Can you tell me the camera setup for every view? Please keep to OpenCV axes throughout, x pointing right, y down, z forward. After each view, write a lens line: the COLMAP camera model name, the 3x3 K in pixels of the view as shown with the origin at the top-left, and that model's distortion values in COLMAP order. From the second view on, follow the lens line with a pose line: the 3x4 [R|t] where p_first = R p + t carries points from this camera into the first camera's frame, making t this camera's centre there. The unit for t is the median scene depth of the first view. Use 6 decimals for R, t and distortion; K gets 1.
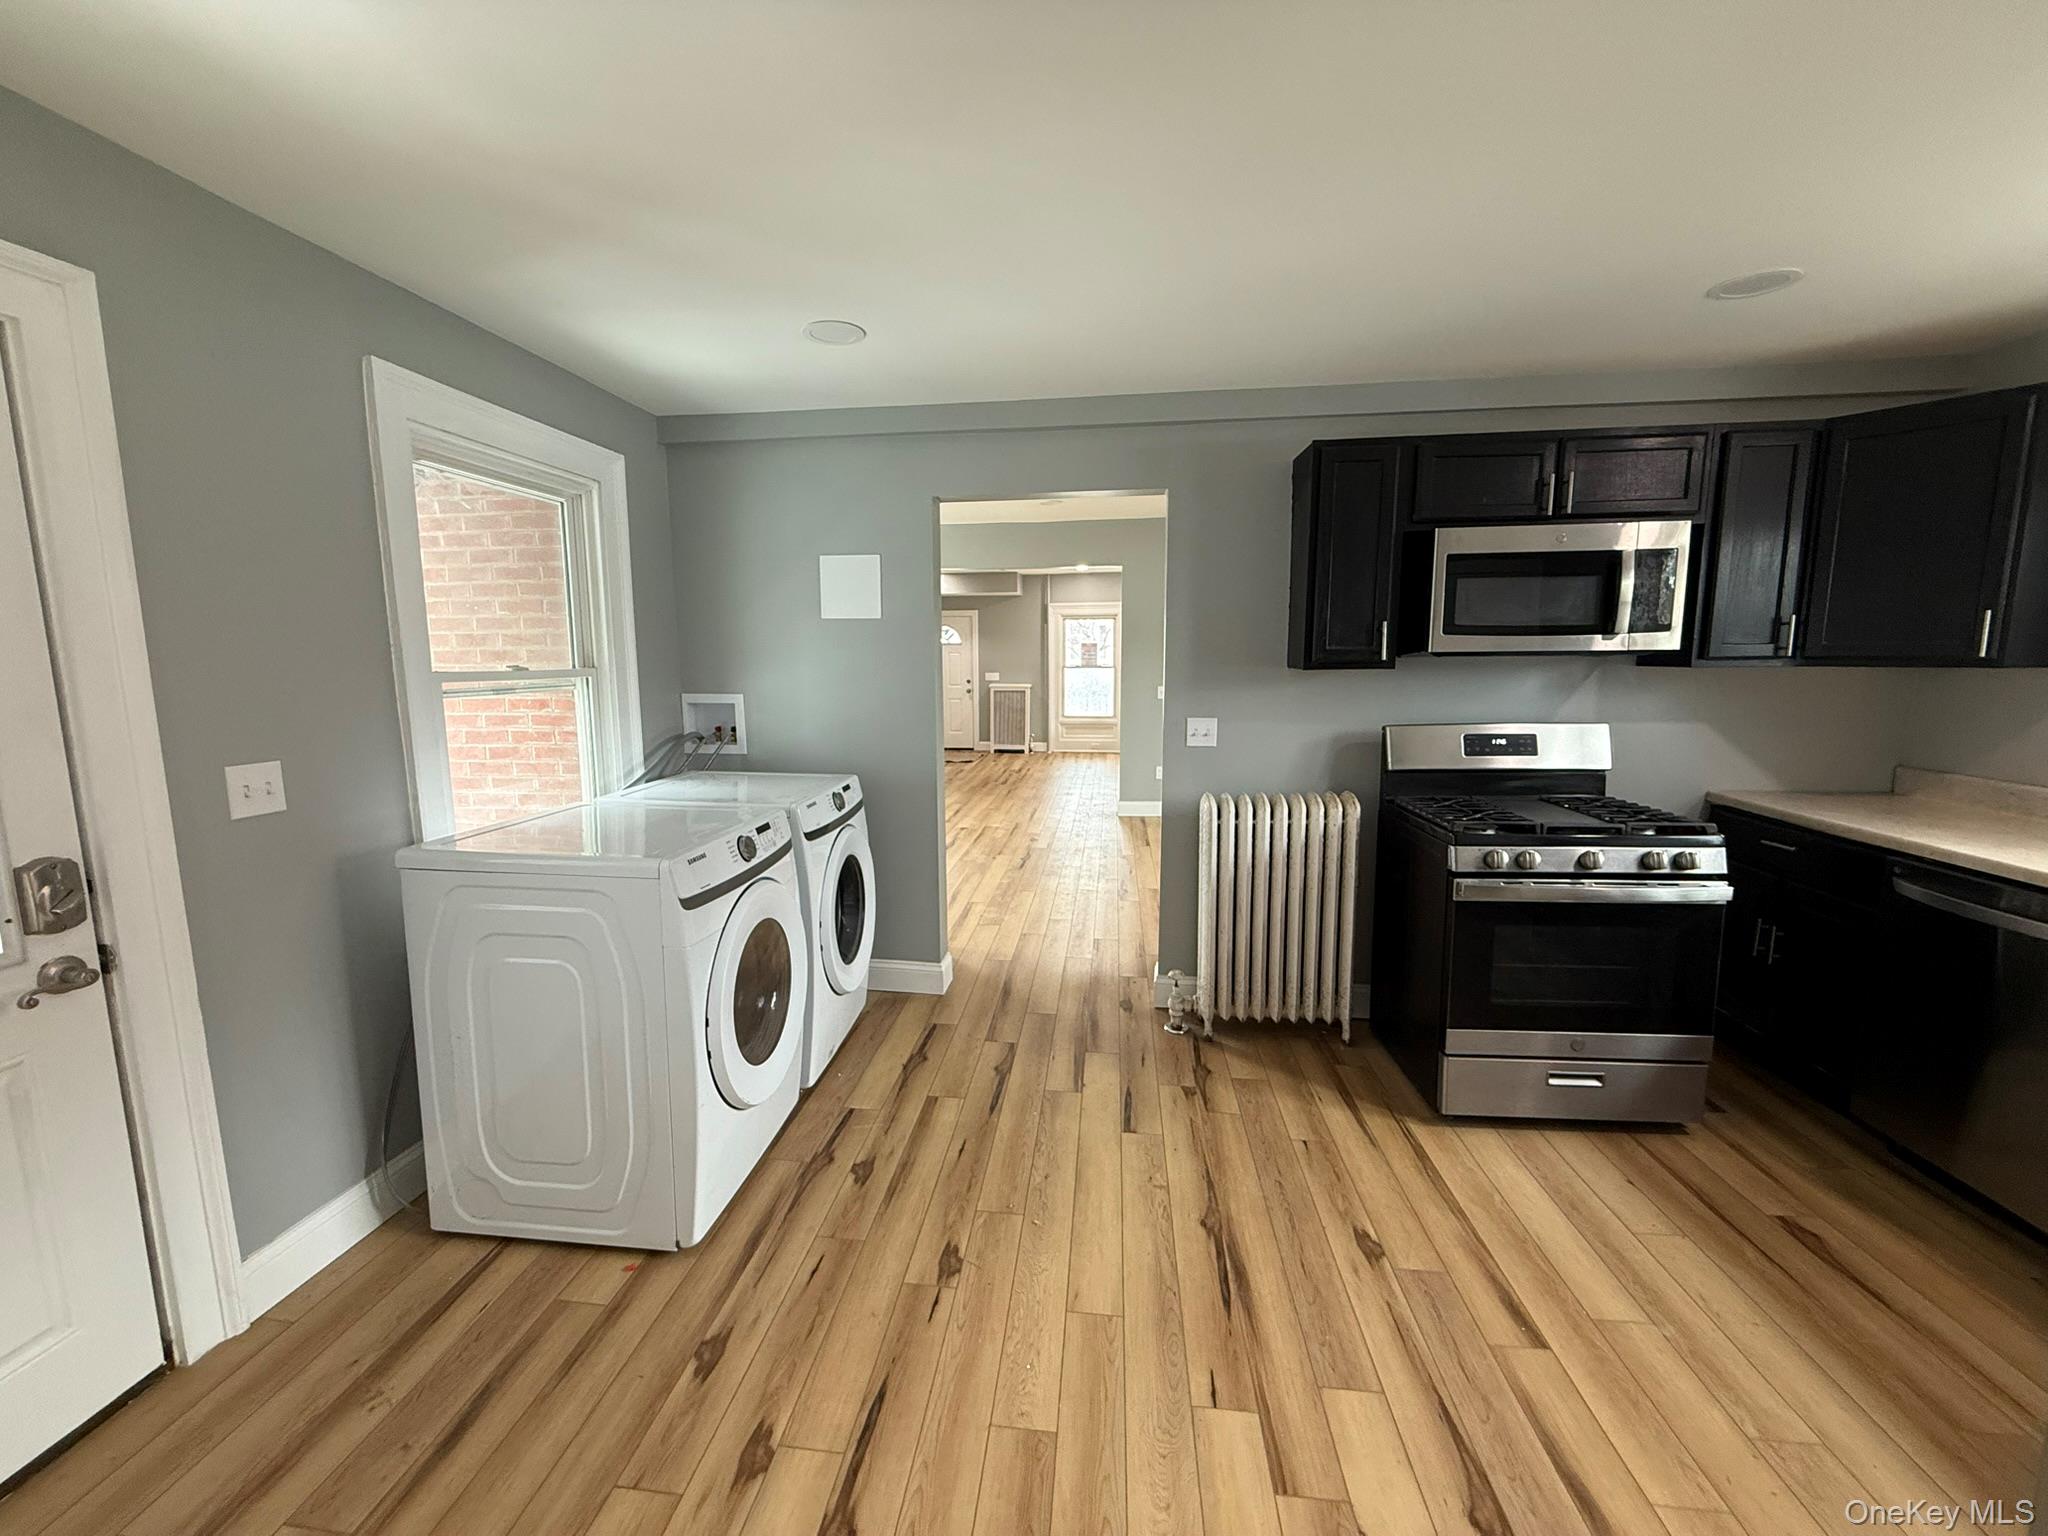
lens RADIAL K [[818.8, 0, 1014.1], [0, 818.8, 765.2], [0, 0, 1]] dist [-0.001710, -0.000324]
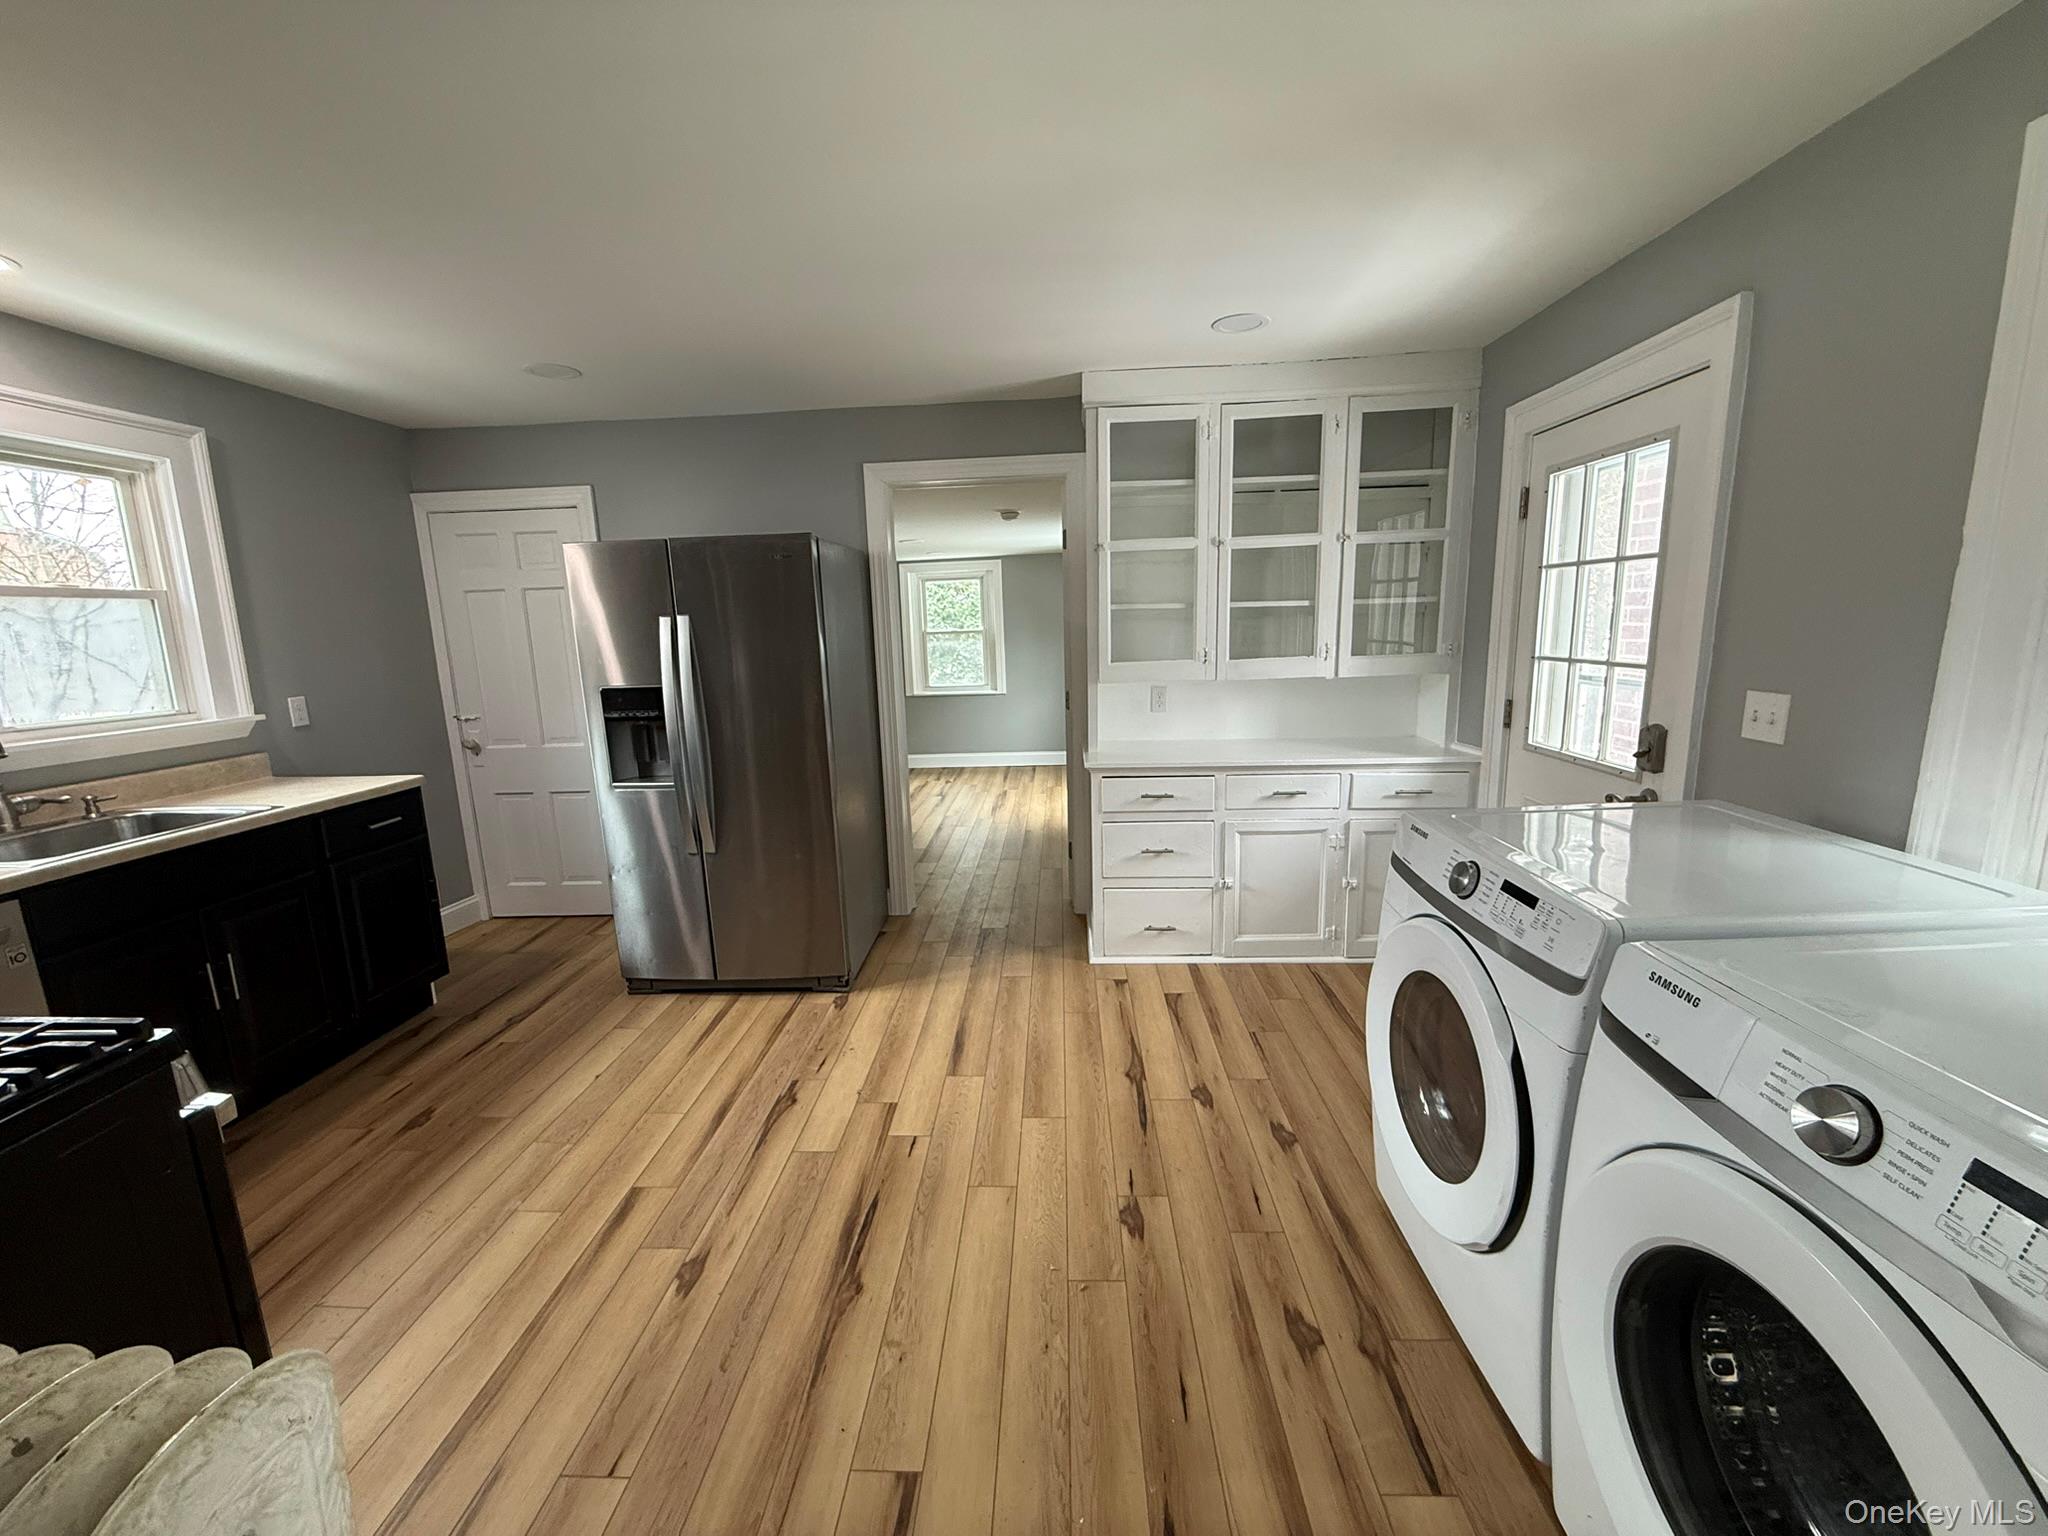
lens RADIAL K [[811.7, 0, 1014.2], [0, 811.7, 766.9], [0, 0, 1]] dist [-0.000819, -0.000153]
pose [[-0.997209, 0.046664, -0.058279, 0.073435], [0.026417, 0.950642, 0.309162, -0.173627], [0.069830, 0.306760, -0.949222, 1.303412]]
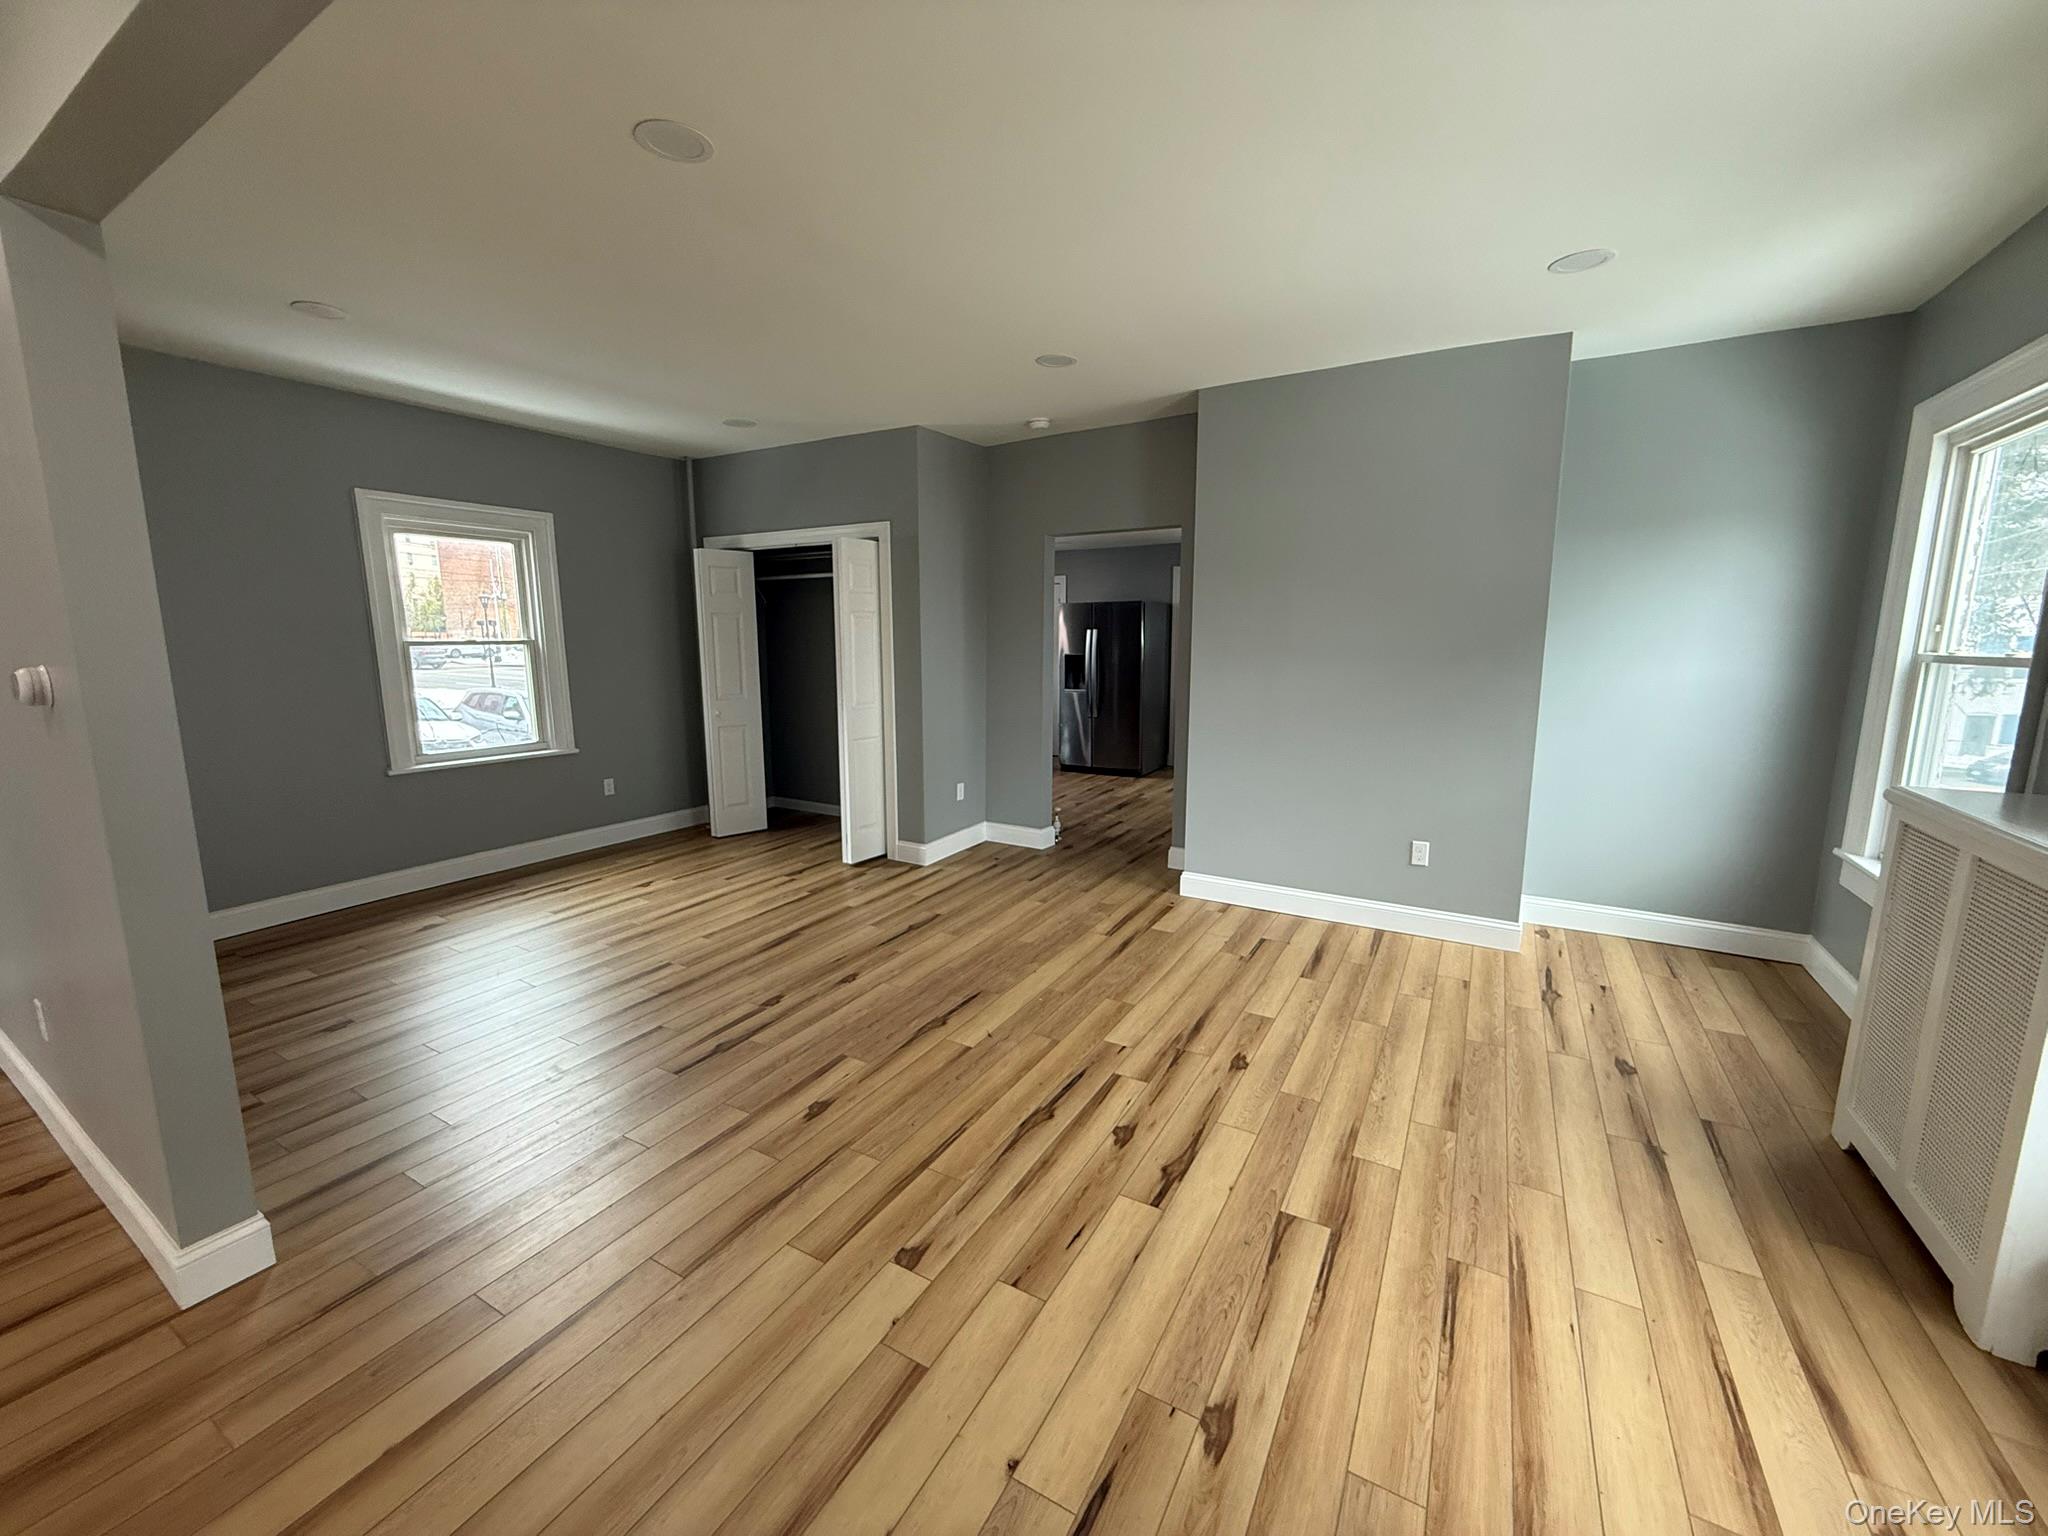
lens RADIAL K [[811.7, 0, 1014.2], [0, 811.7, 766.9], [0, 0, 1]] dist [-0.000819, -0.000153]
pose [[-0.916907, -0.058203, 0.394834, -0.500487], [0.059094, 0.958604, 0.278542, -0.408270], [-0.394701, 0.278729, -0.875512, 3.077916]]
